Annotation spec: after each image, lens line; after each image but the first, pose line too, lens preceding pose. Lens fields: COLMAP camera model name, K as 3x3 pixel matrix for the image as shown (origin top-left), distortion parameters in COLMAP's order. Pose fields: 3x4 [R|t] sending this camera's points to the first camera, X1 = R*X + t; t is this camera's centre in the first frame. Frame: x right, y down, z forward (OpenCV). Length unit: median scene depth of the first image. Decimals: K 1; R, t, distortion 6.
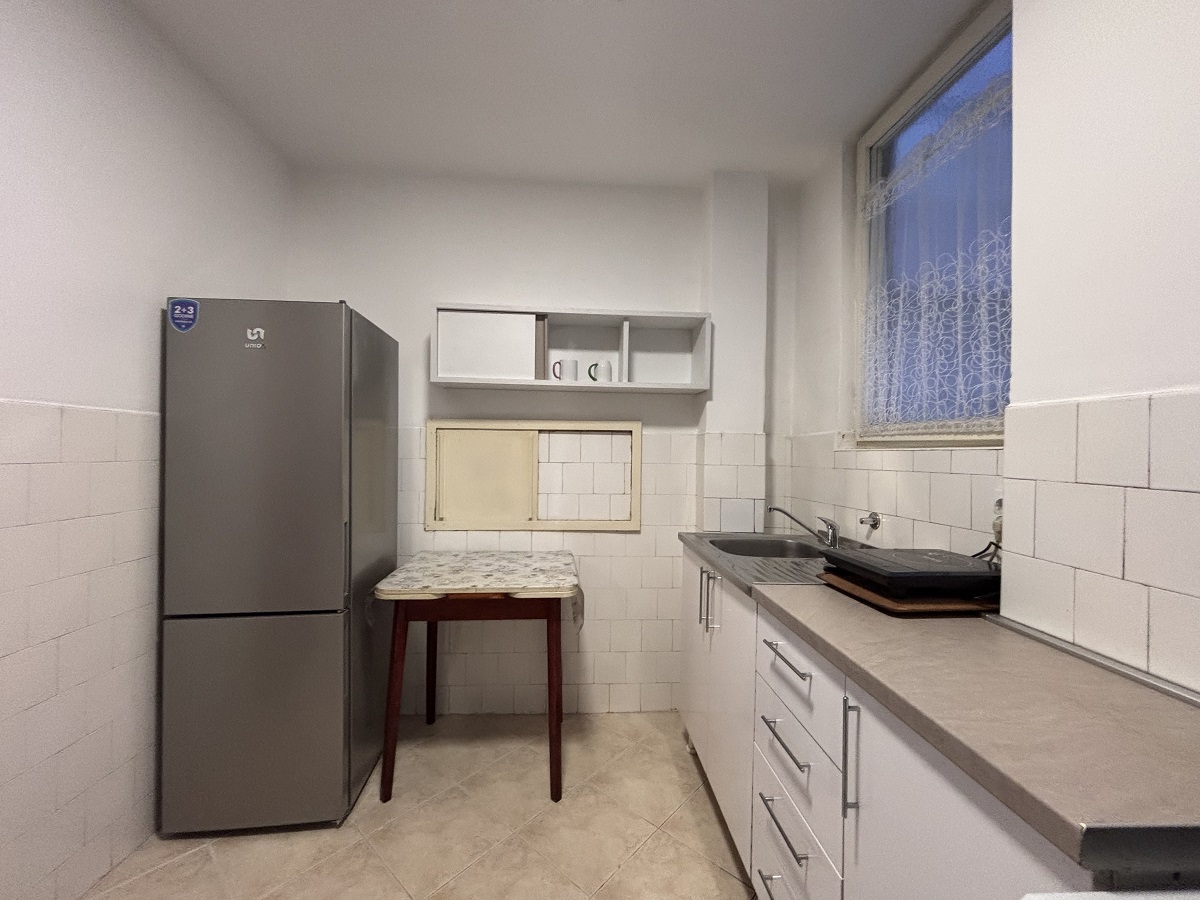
lens RADIAL K [[483.6, 0, 597.7], [0, 483.6, 447.0], [0, 0, 1]] dist [0.011159, -0.007735]
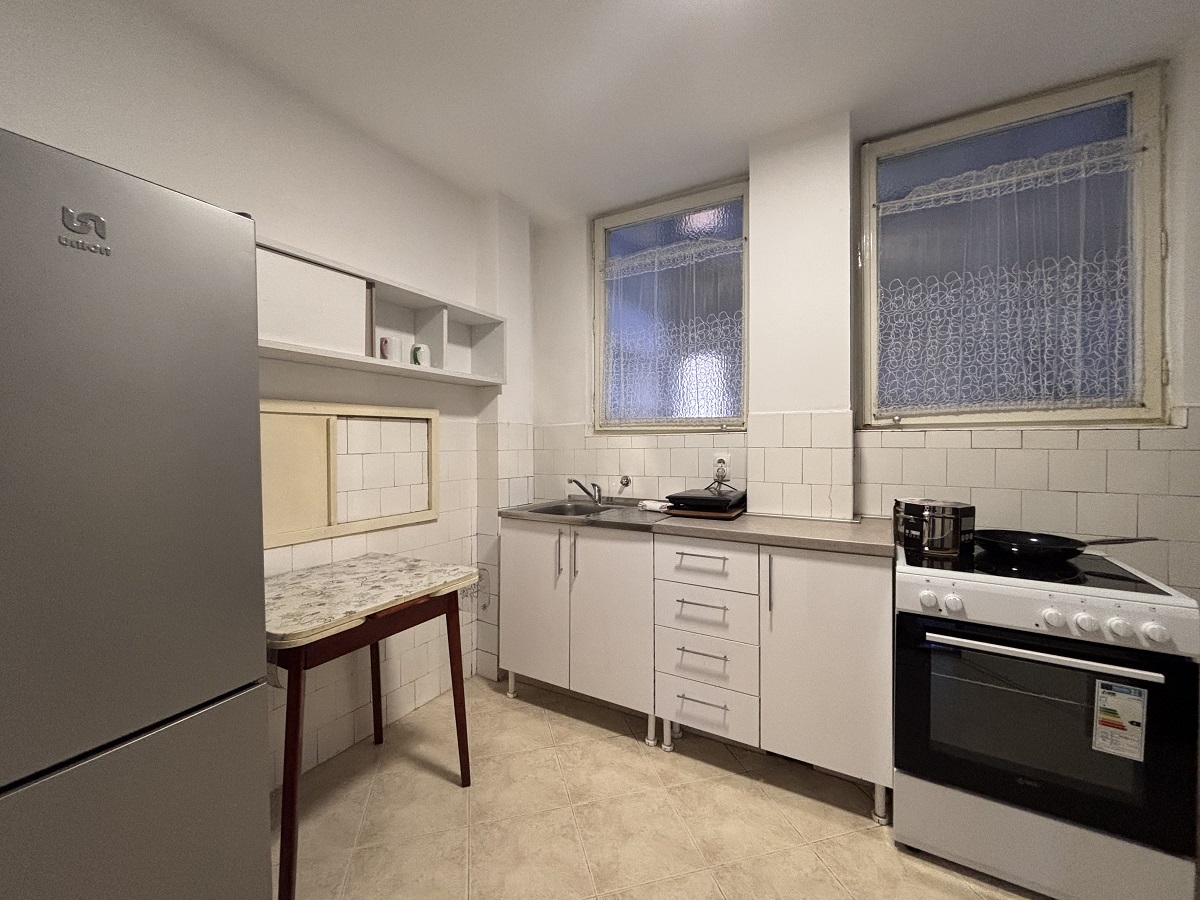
lens RADIAL K [[483.6, 0, 597.7], [0, 483.6, 447.0], [0, 0, 1]] dist [0.011159, -0.007735]
pose [[0.553433, -0.026580, 0.832470, -0.624282], [0.007718, 0.999611, 0.026786, 0.000544], [-0.832858, -0.008400, 0.553423, 0.184070]]
